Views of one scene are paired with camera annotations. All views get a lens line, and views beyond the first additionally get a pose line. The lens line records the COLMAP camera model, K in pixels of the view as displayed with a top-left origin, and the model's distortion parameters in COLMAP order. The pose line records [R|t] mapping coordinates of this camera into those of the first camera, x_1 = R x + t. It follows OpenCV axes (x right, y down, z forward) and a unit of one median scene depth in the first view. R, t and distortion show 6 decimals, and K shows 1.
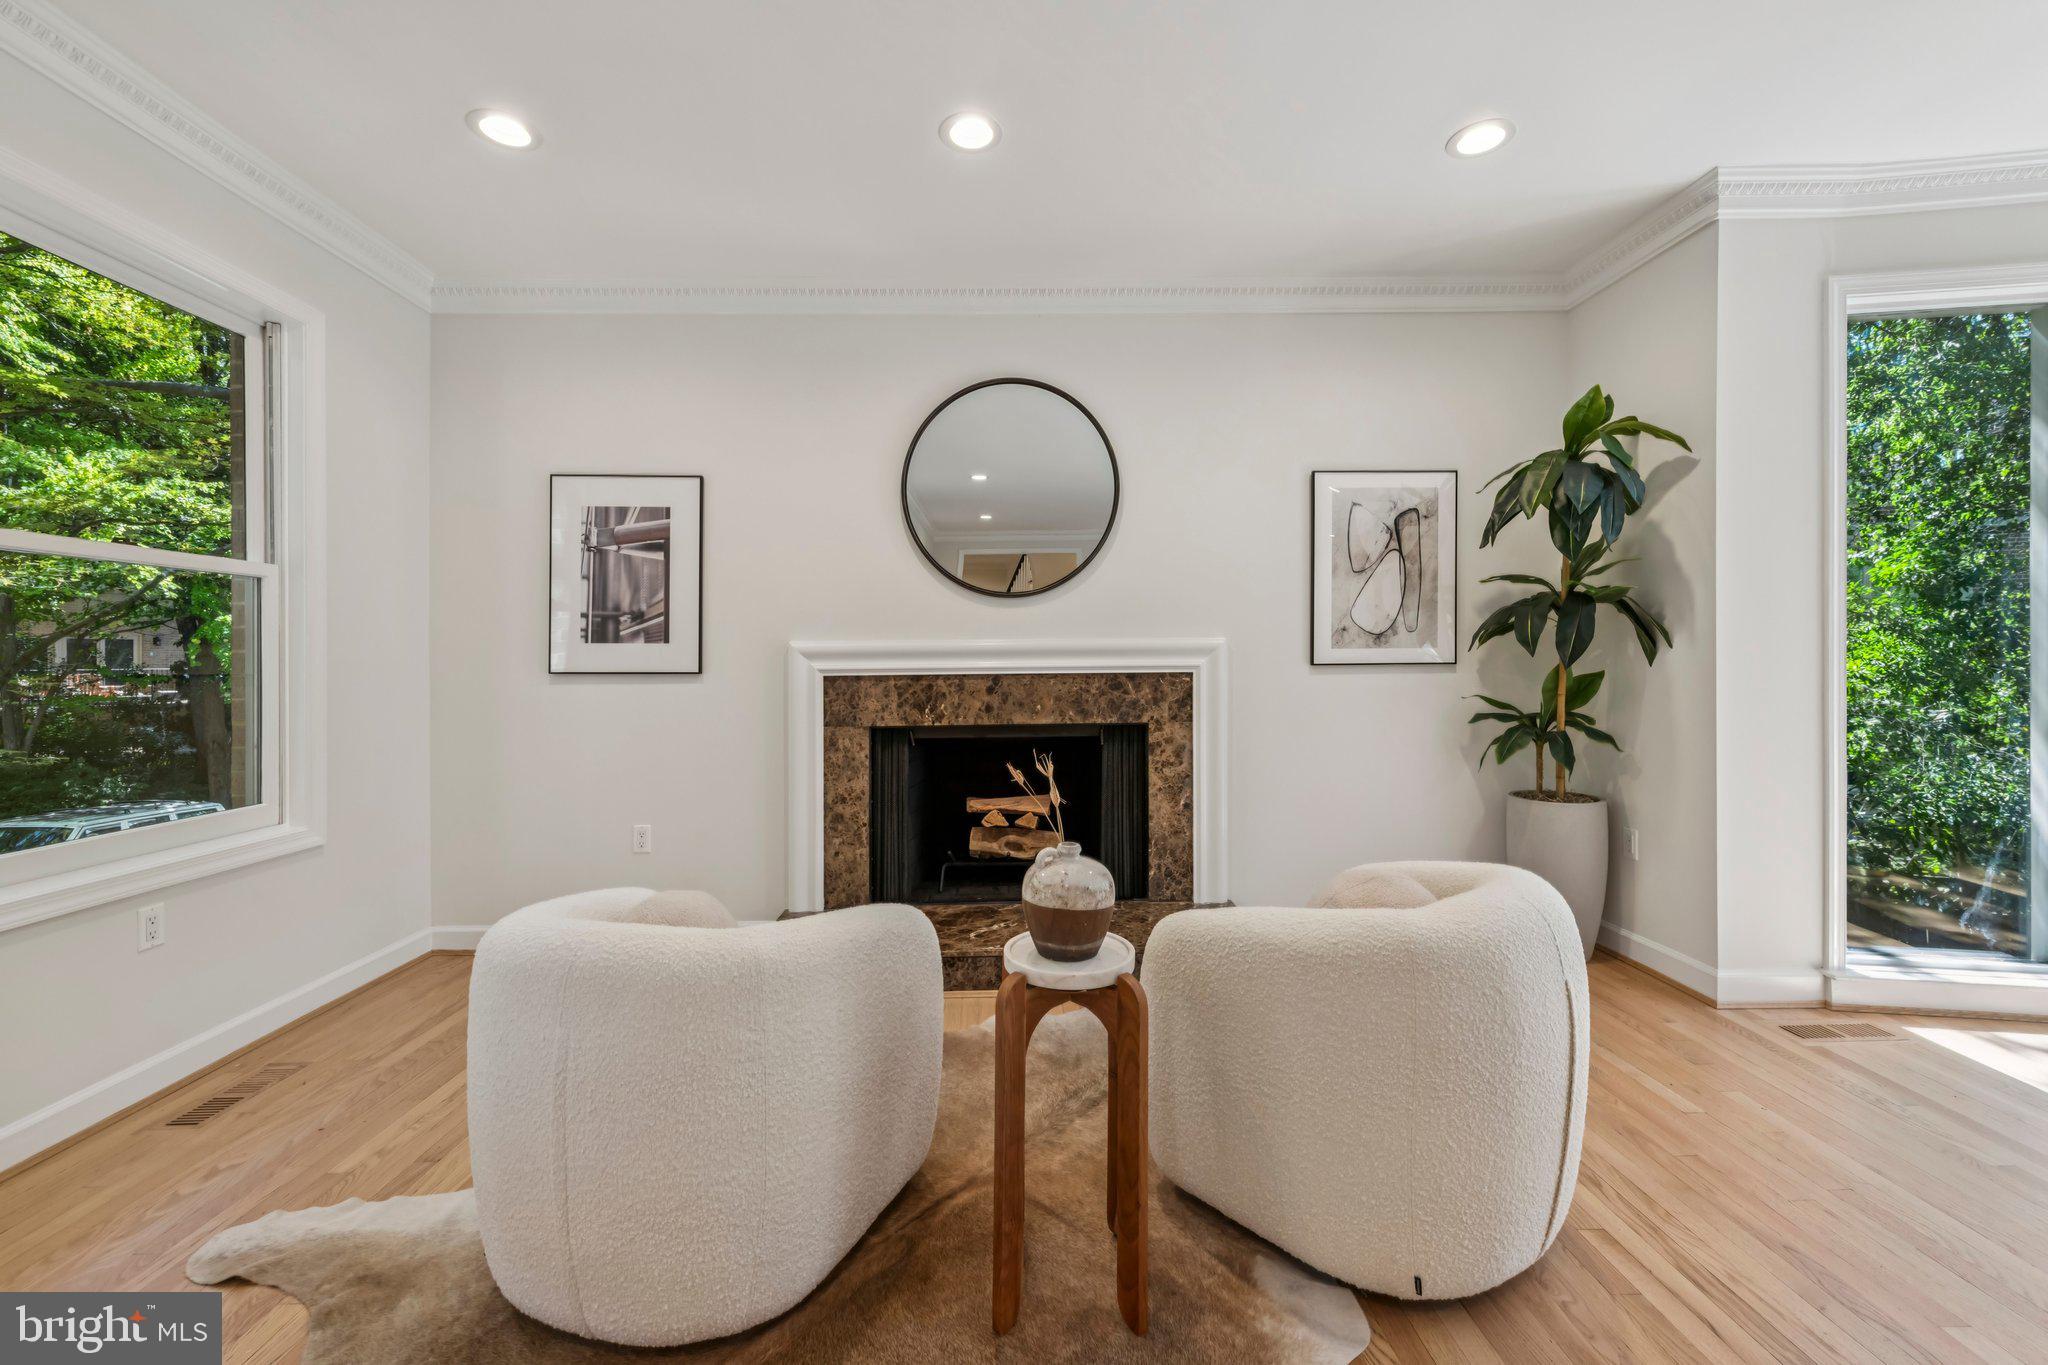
lens RADIAL K [[819.8, 0, 1035.8], [0, 819.8, 659.3], [0, 0, 1]] dist [0.000870, -0.000209]
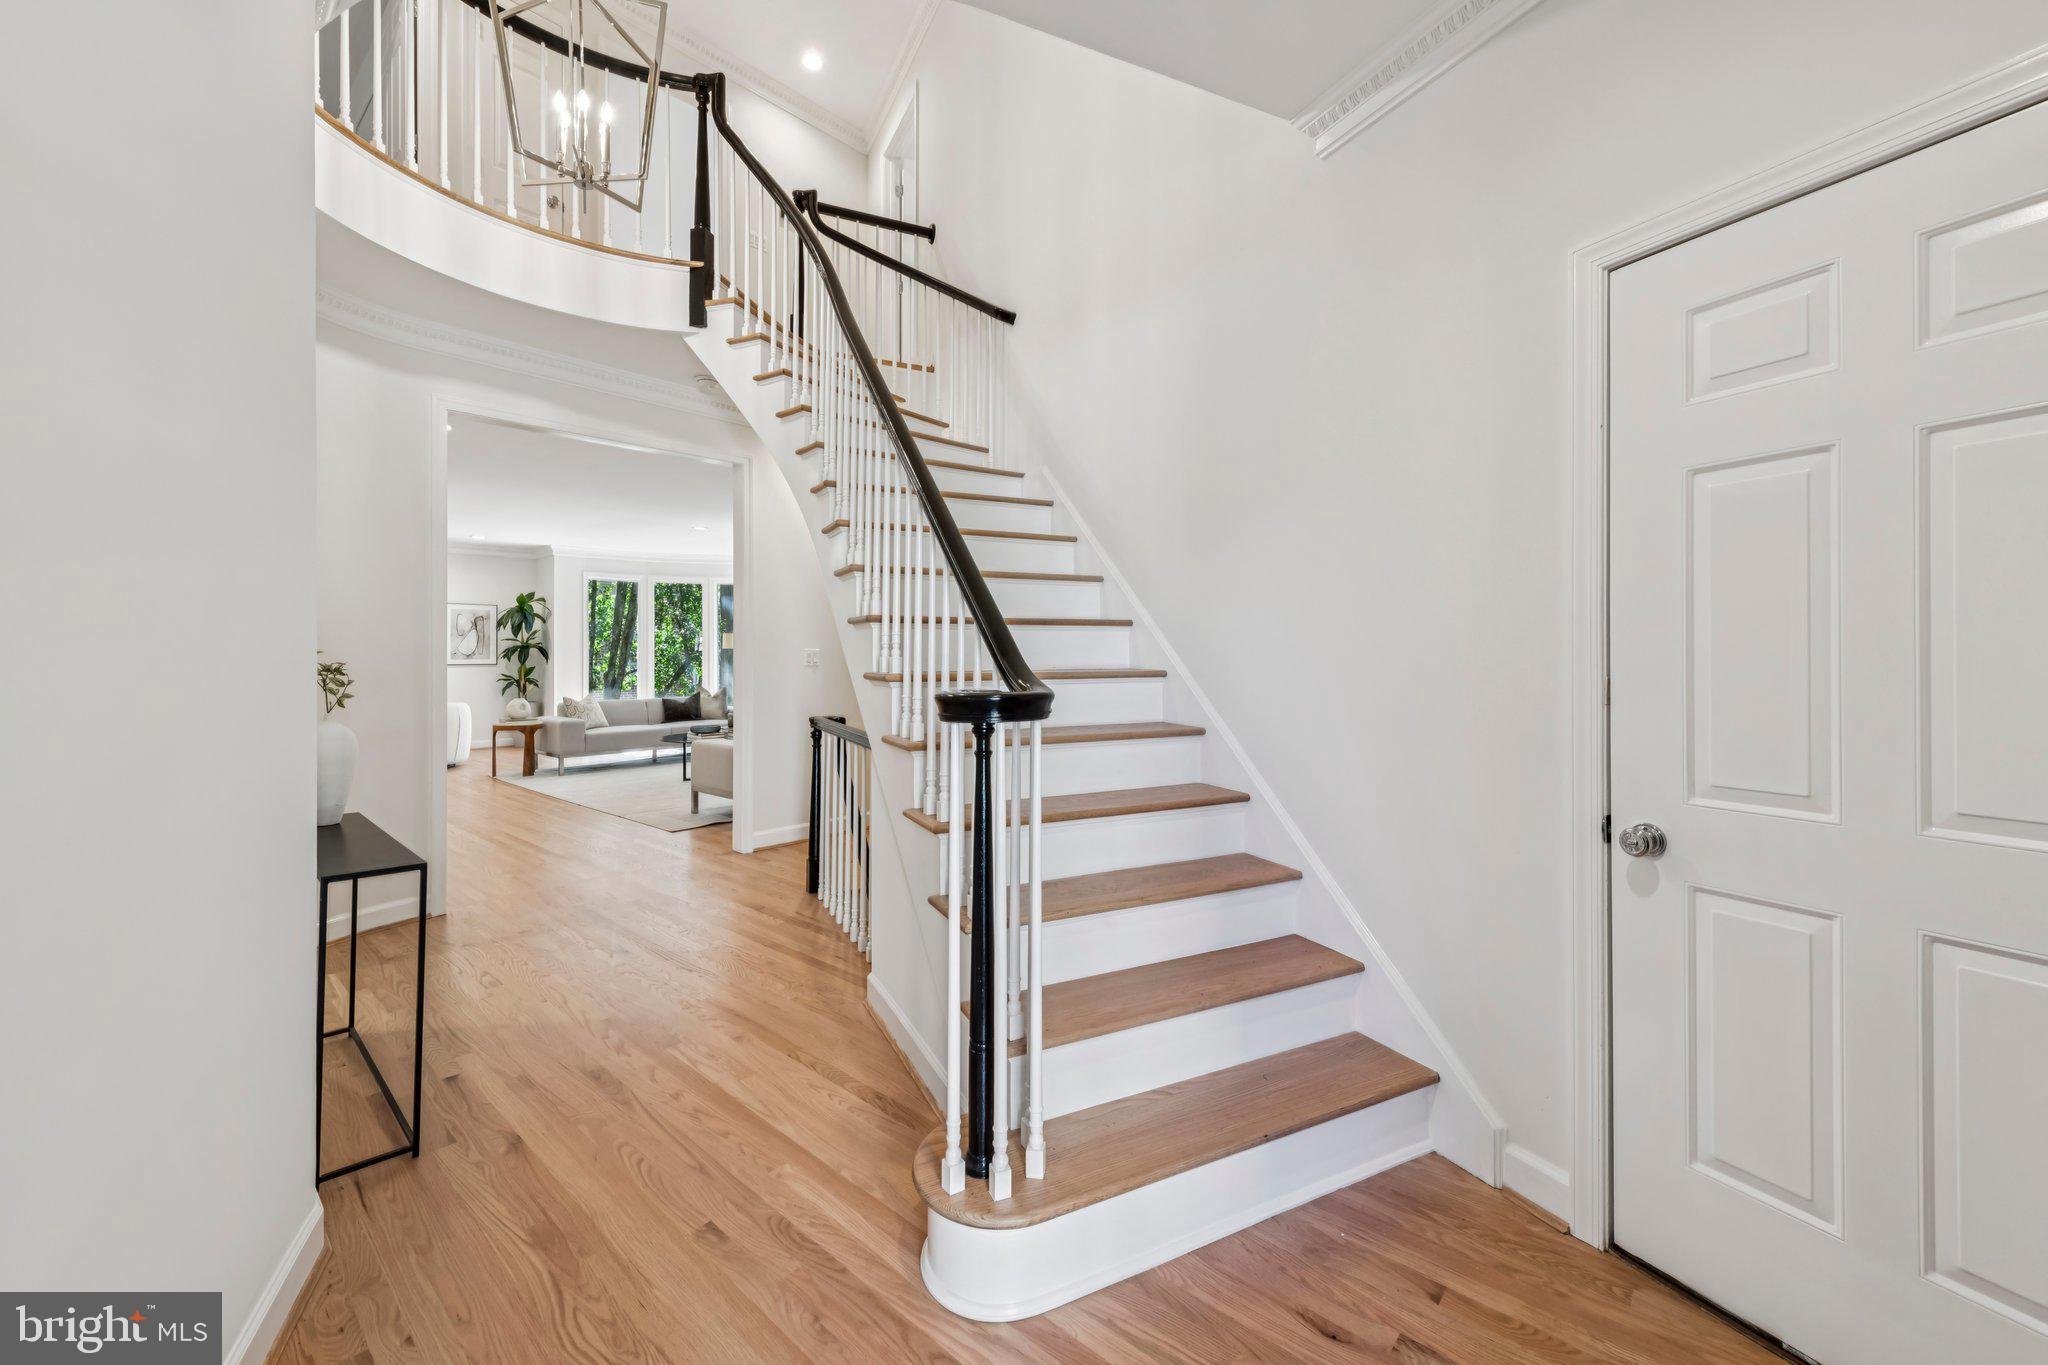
lens RADIAL K [[819.8, 0, 1035.8], [0, 819.8, 659.3], [0, 0, 1]] dist [0.000870, -0.000209]
pose [[0.688580, 0.008294, 0.725113, -0.377105], [-0.002988, 0.999959, -0.008599, 0.006835], [-0.725154, 0.003754, 0.688577, -2.821839]]
